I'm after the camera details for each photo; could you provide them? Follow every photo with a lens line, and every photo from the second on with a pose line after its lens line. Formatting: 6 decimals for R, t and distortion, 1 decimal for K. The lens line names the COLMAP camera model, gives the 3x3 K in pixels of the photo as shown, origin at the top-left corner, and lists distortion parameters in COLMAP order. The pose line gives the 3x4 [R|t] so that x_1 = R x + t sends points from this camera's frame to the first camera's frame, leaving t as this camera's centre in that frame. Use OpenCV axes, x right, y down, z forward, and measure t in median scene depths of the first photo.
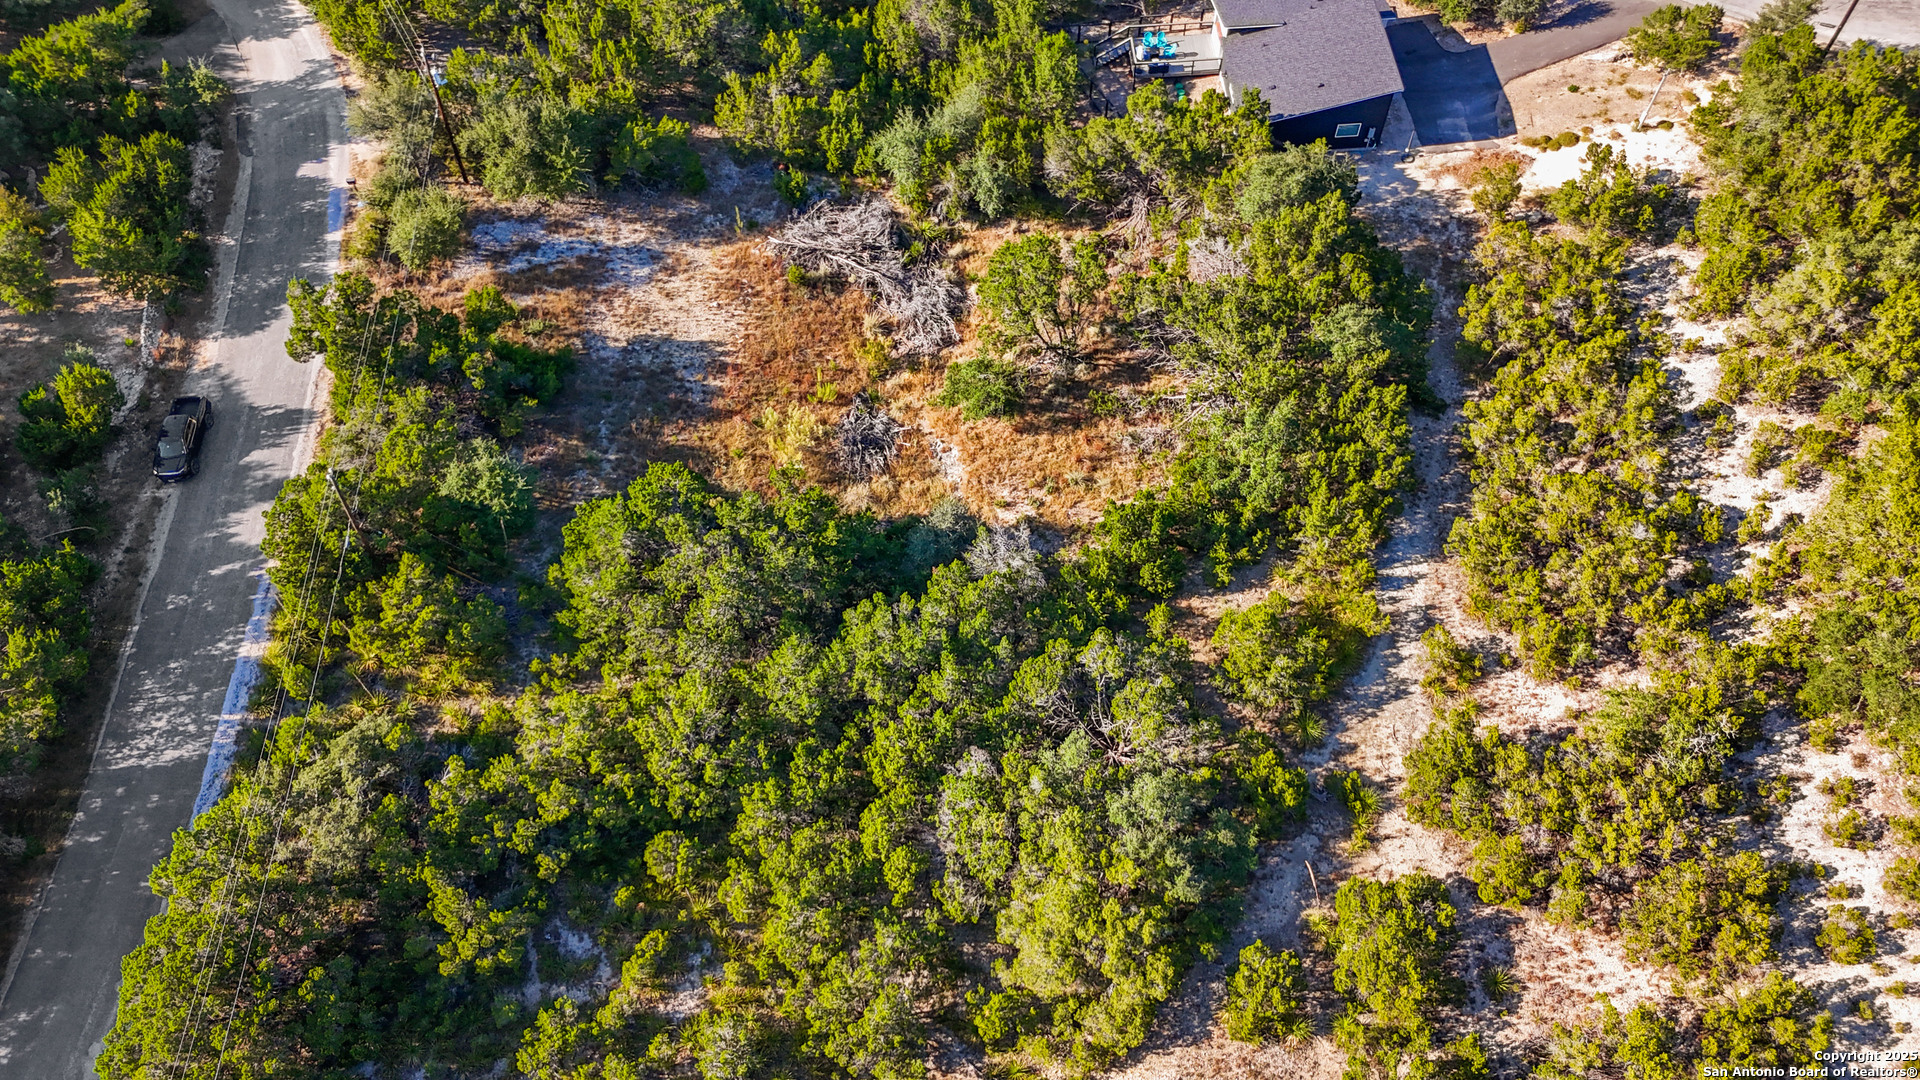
lens RADIAL K [[1408.4, 0, 953.8], [0, 1408.4, 537.9], [0, 0, 1]] dist [0.065762, -0.070677]
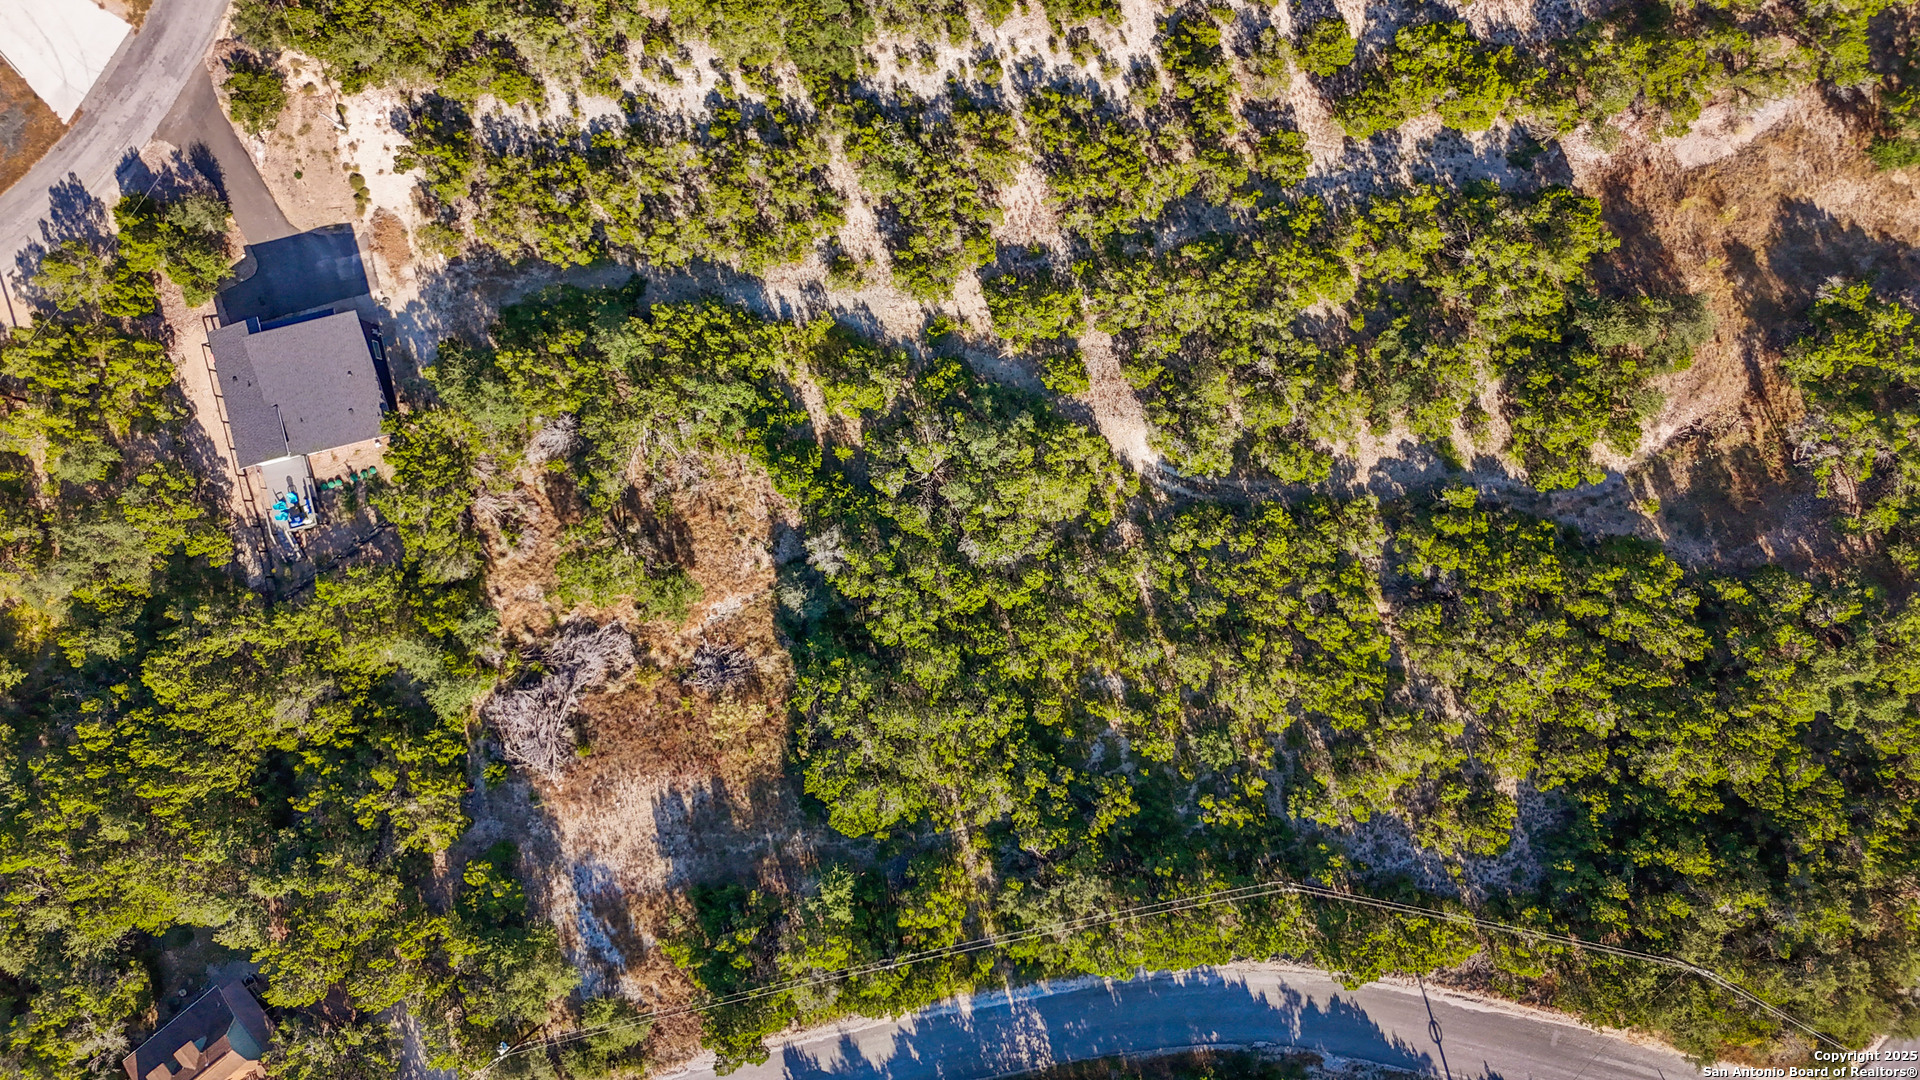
lens RADIAL K [[1408.4, 0, 961.2], [0, 1408.4, 547.8], [0, 0, 1]] dist [0.065762, -0.070677]
pose [[-0.173658, -0.984011, 0.039562, -0.044544], [0.844106, -0.128035, 0.520664, -0.640676], [-0.507274, 0.123812, 0.852844, -0.393474]]
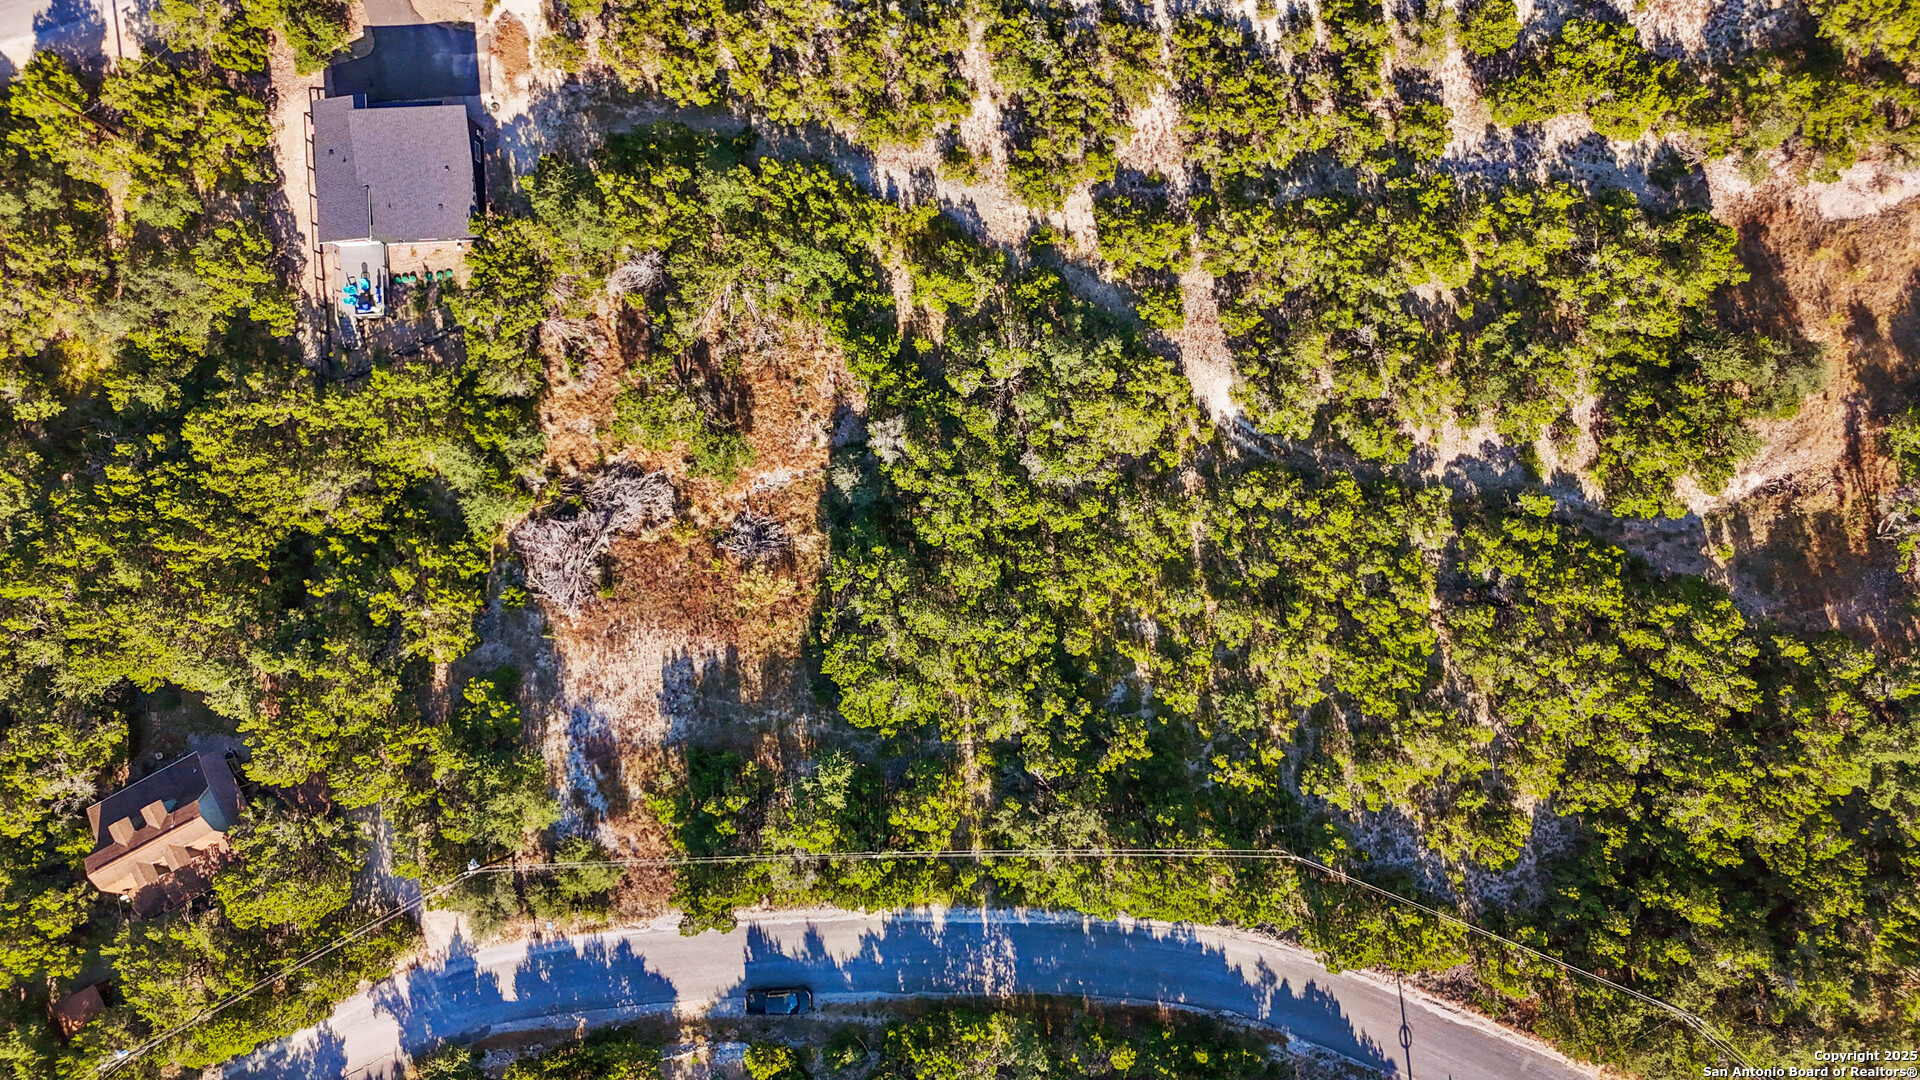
lens RADIAL K [[1408.4, 0, 957.9], [0, 1408.4, 551.4], [0, 0, 1]] dist [0.065762, -0.070677]
pose [[0.017804, -0.998985, 0.041386, -0.141294], [0.854658, 0.036687, 0.517894, -0.676992], [-0.518886, 0.026150, 0.854443, -0.334811]]
